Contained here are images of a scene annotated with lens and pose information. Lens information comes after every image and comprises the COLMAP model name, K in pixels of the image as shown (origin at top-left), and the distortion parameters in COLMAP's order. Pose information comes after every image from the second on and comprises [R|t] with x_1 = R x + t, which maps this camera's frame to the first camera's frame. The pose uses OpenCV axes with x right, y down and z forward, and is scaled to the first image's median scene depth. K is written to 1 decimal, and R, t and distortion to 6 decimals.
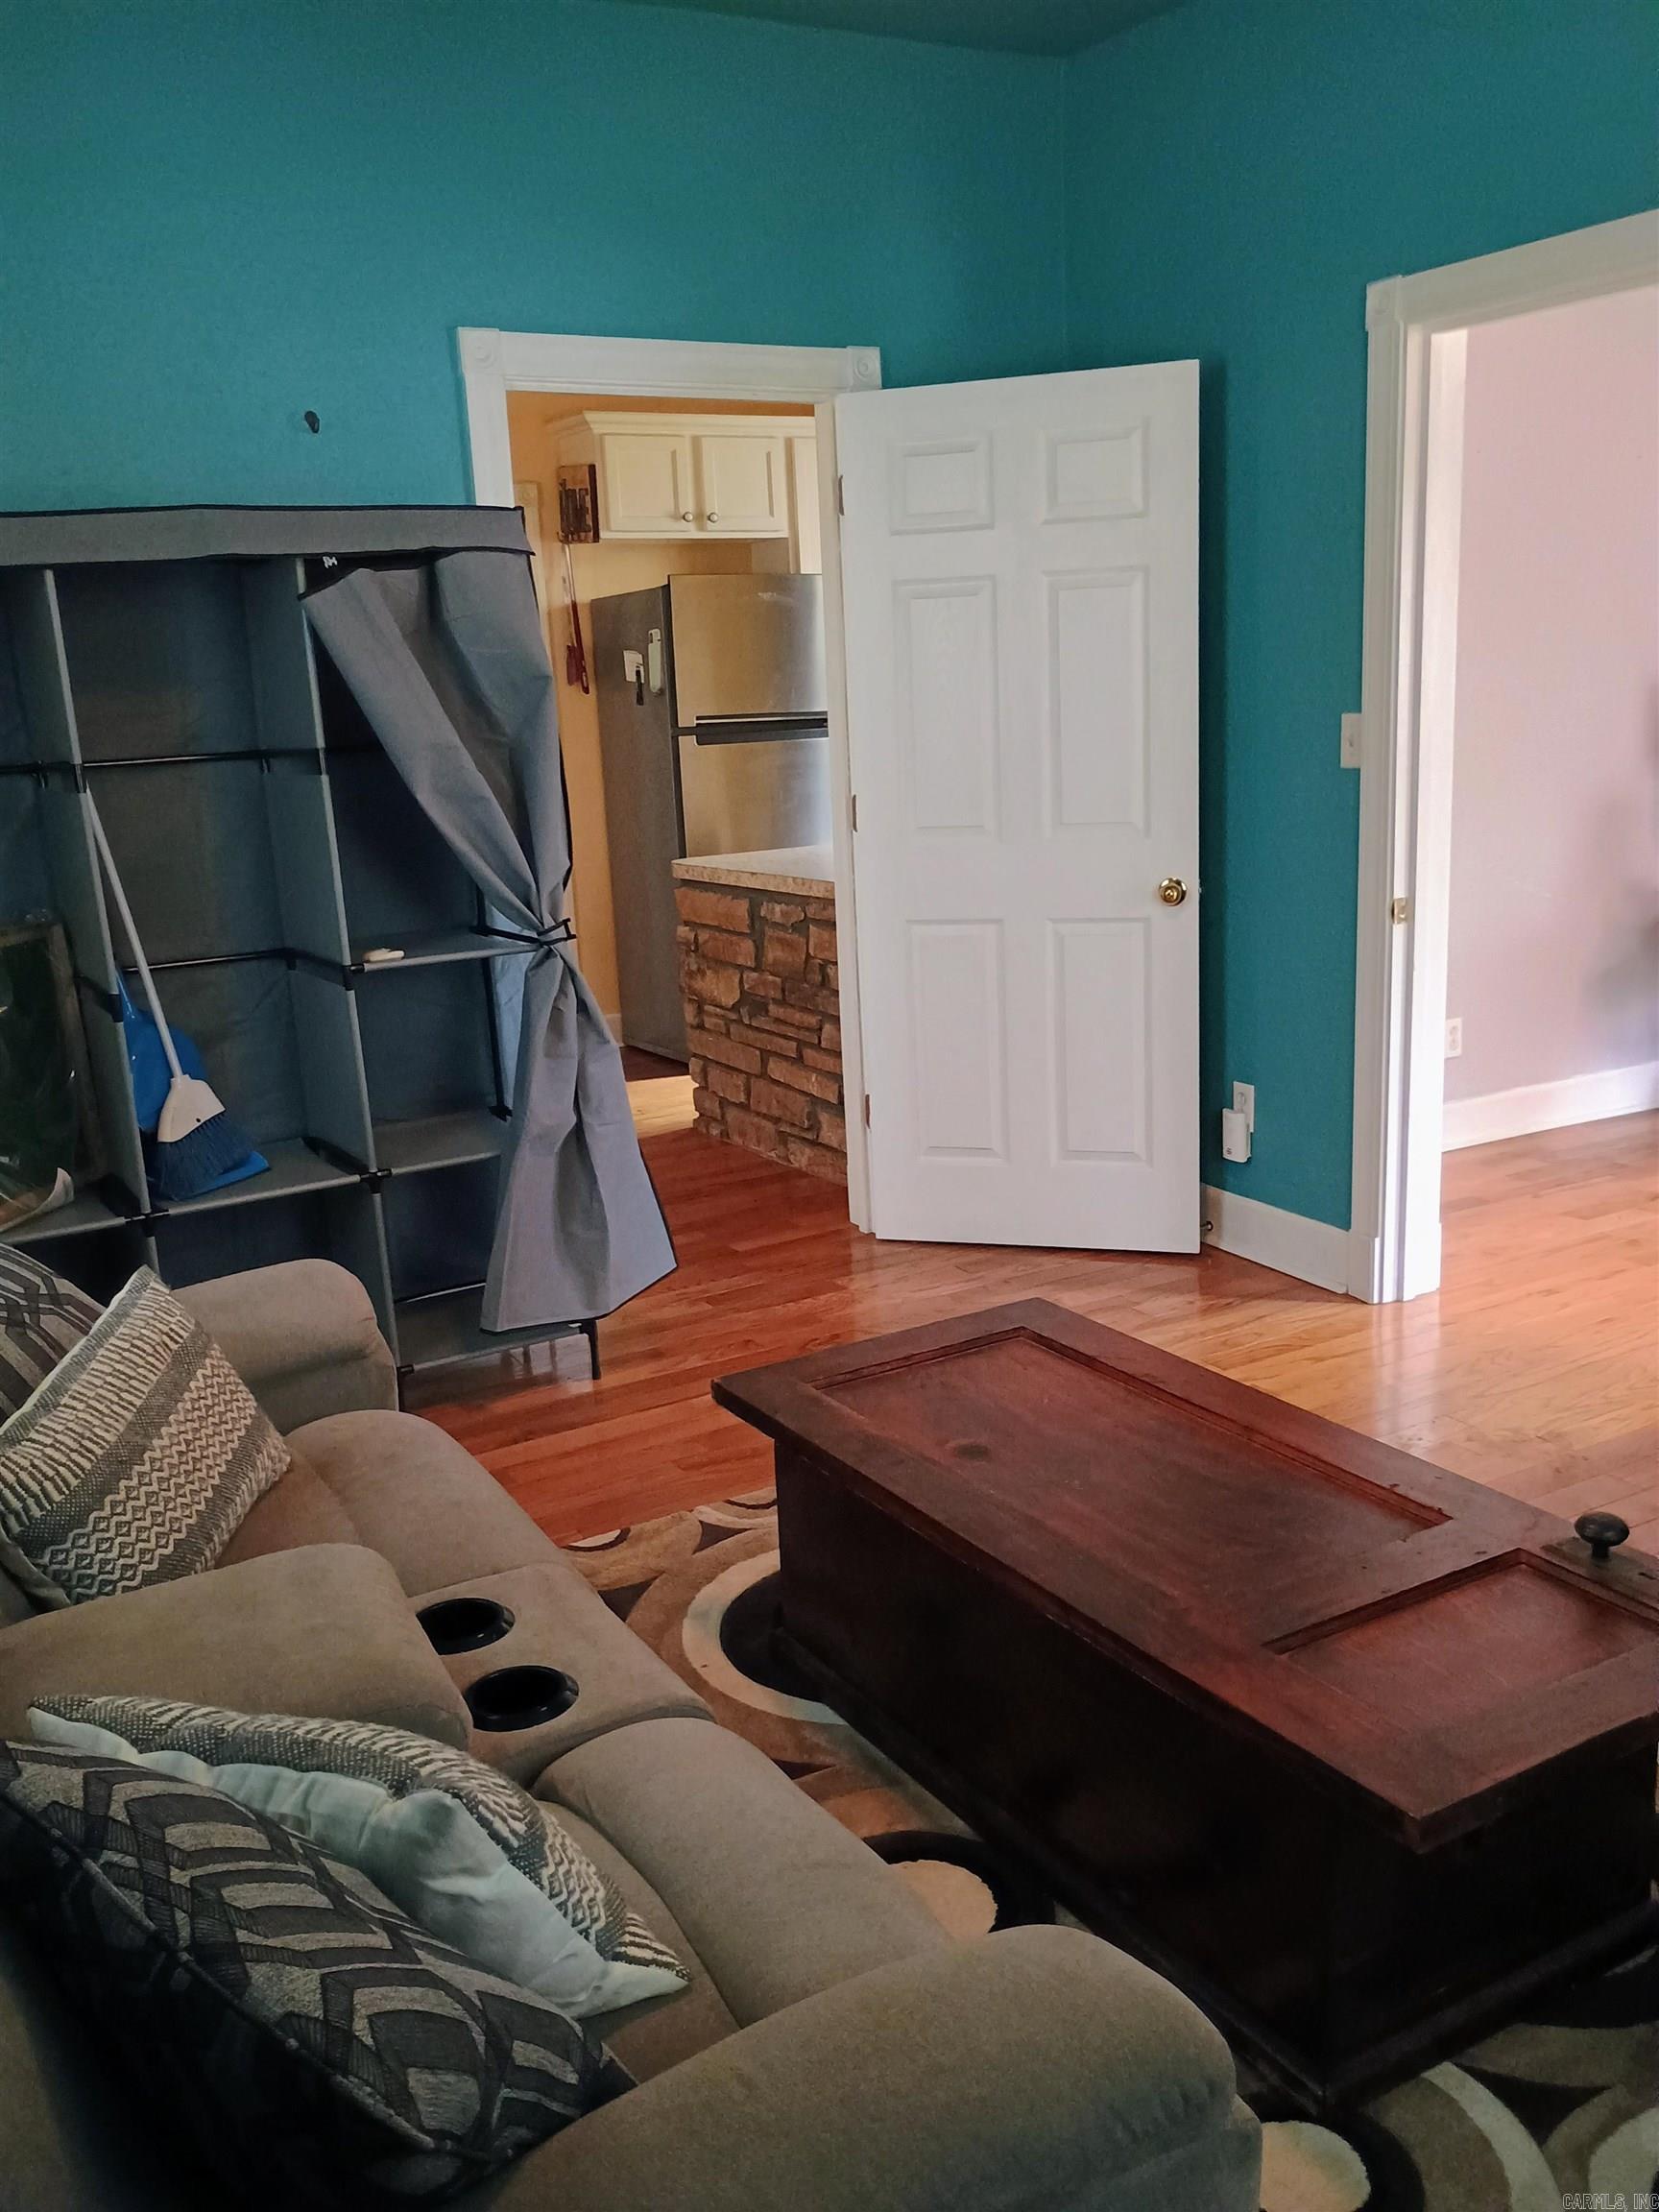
lens RADIAL K [[1899.4, 0, 832.7], [0, 1899.4, 1151.4], [0, 0, 1]] dist [0.061992, -0.099103]
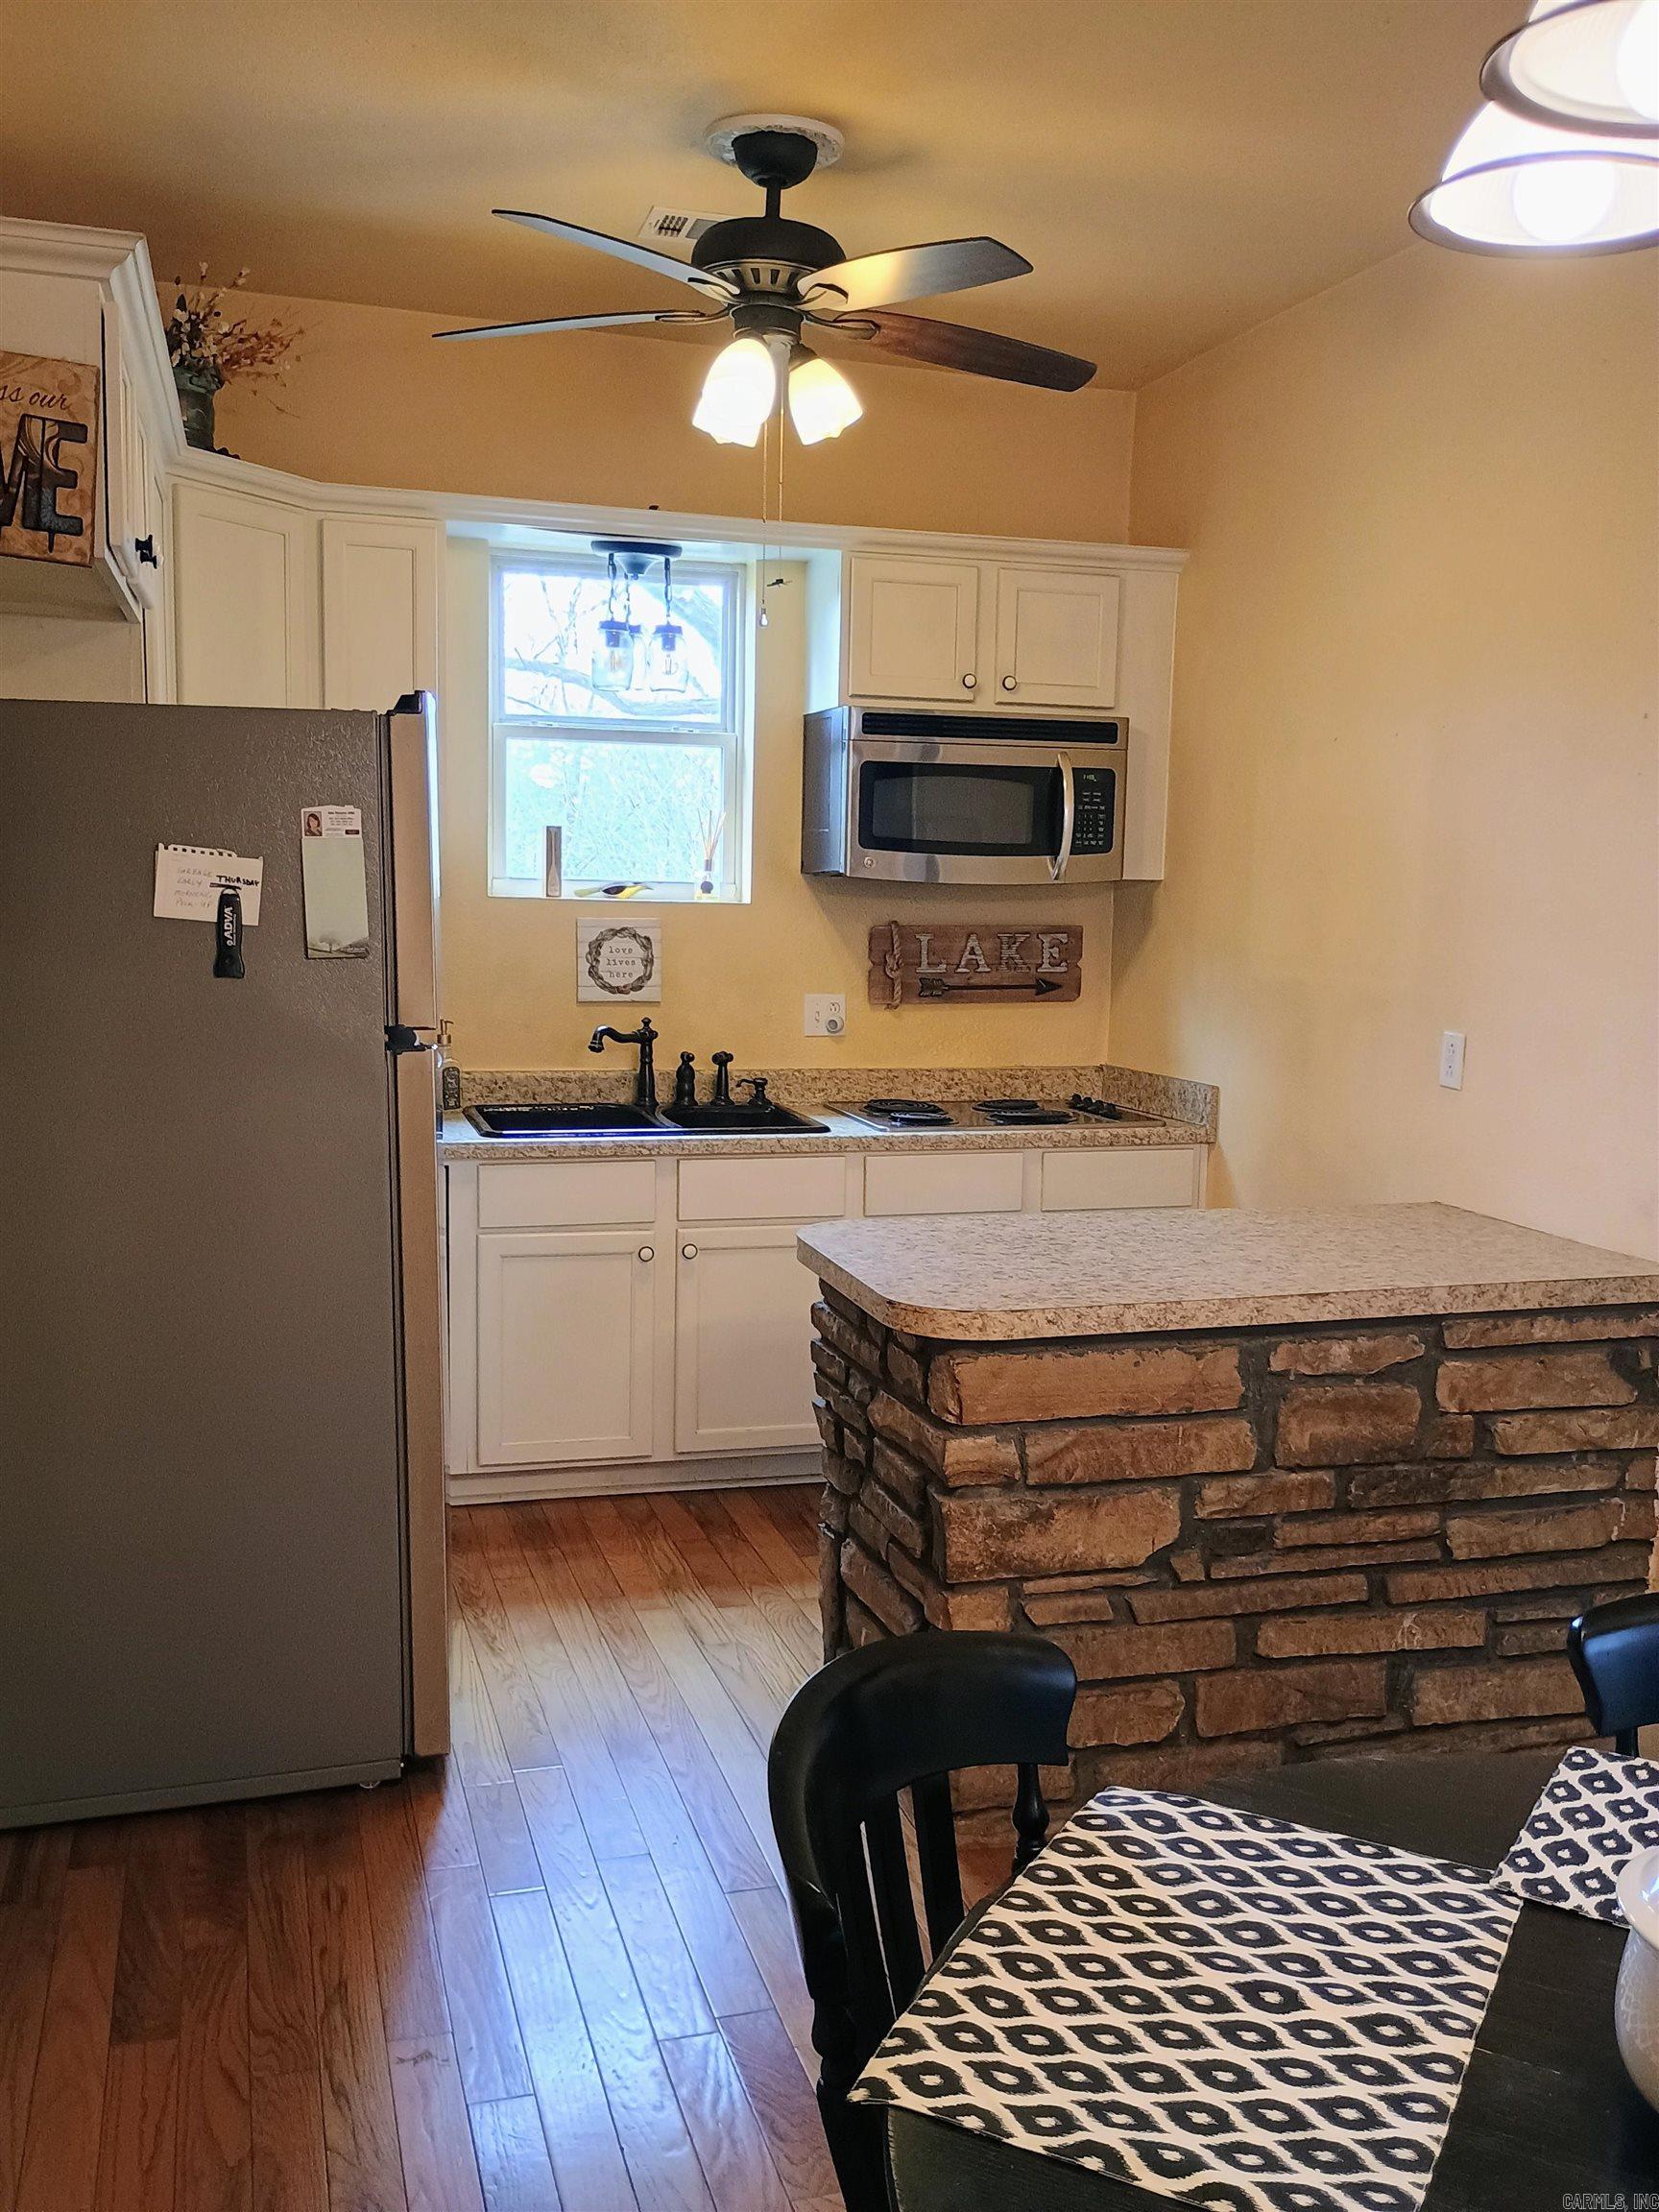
lens RADIAL K [[1899.4, 0, 832.7], [0, 1899.4, 1151.4], [0, 0, 1]] dist [0.061992, -0.099103]
pose [[0.226454, -0.086057, 0.970213, -0.554277], [0.203666, 0.978254, 0.039233, -0.217816], [-0.952491, 0.188715, 0.239056, 0.914601]]
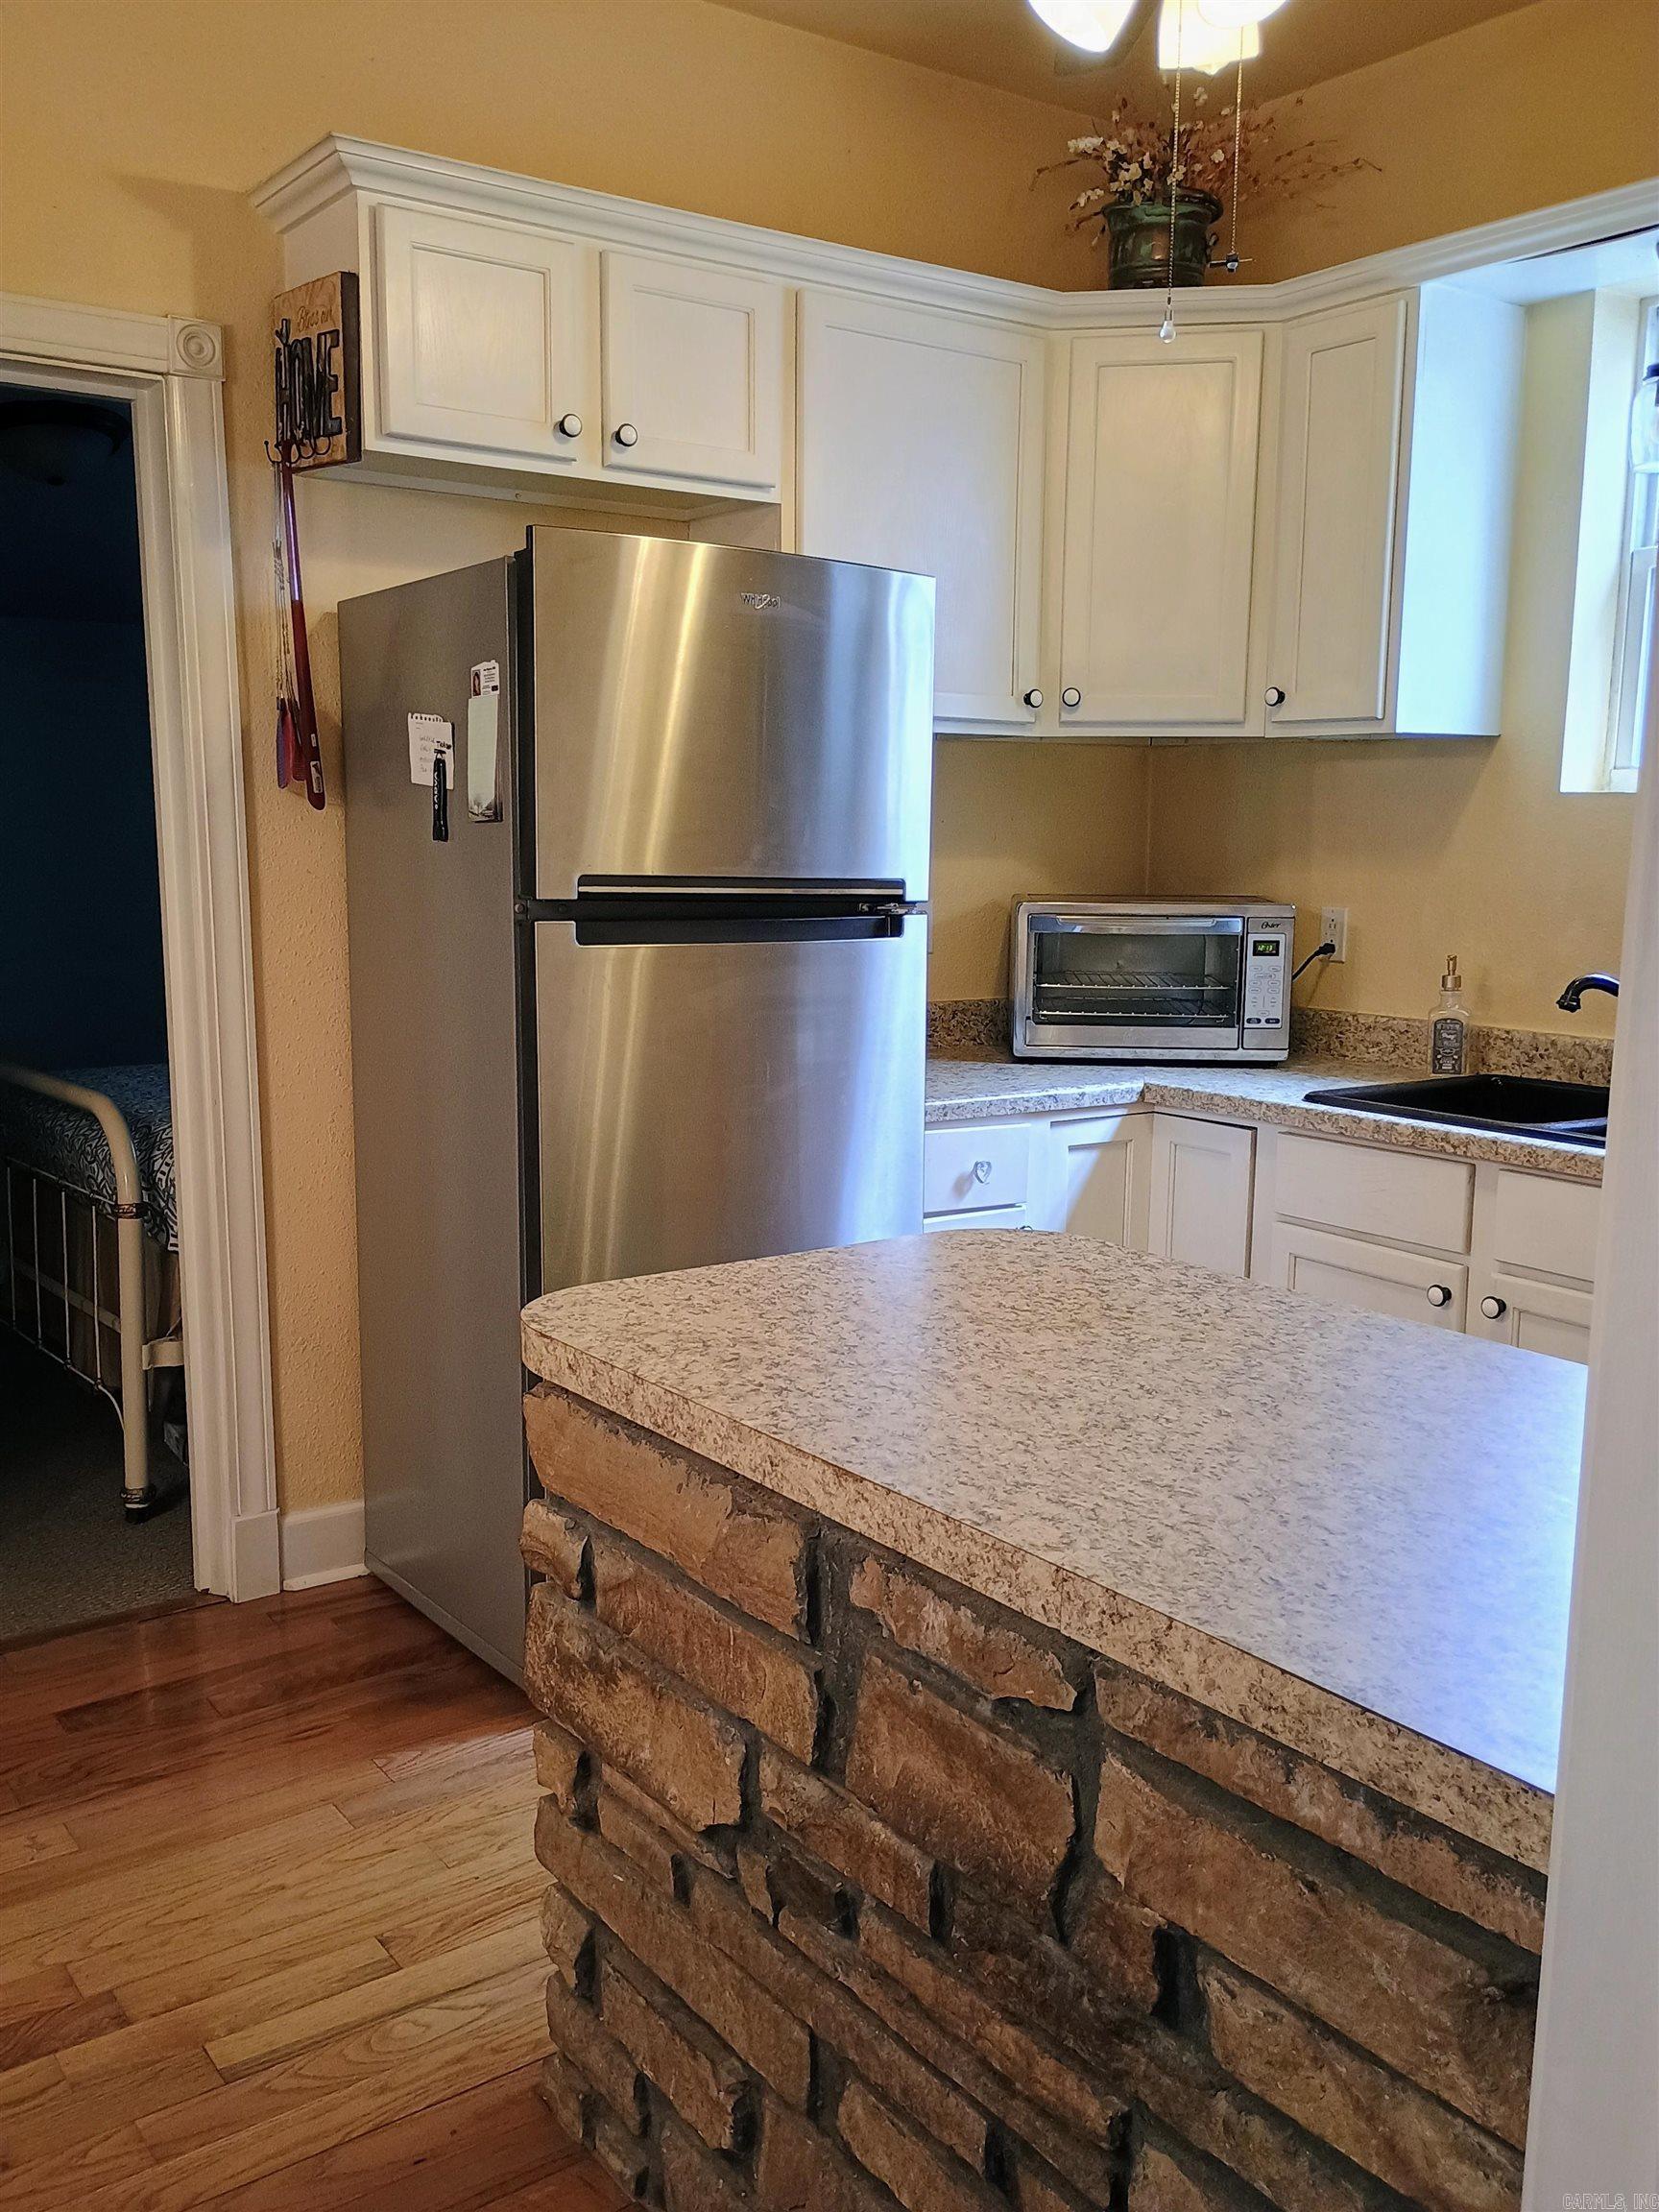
lens RADIAL K [[1899.4, 0, 832.7], [0, 1899.4, 1151.4], [0, 0, 1]] dist [0.061992, -0.099103]
pose [[0.992861, 0.038375, 0.112934, -0.069818], [-0.029532, 0.996440, -0.078959, -0.156853], [-0.115562, 0.075060, 0.990460, 0.671517]]
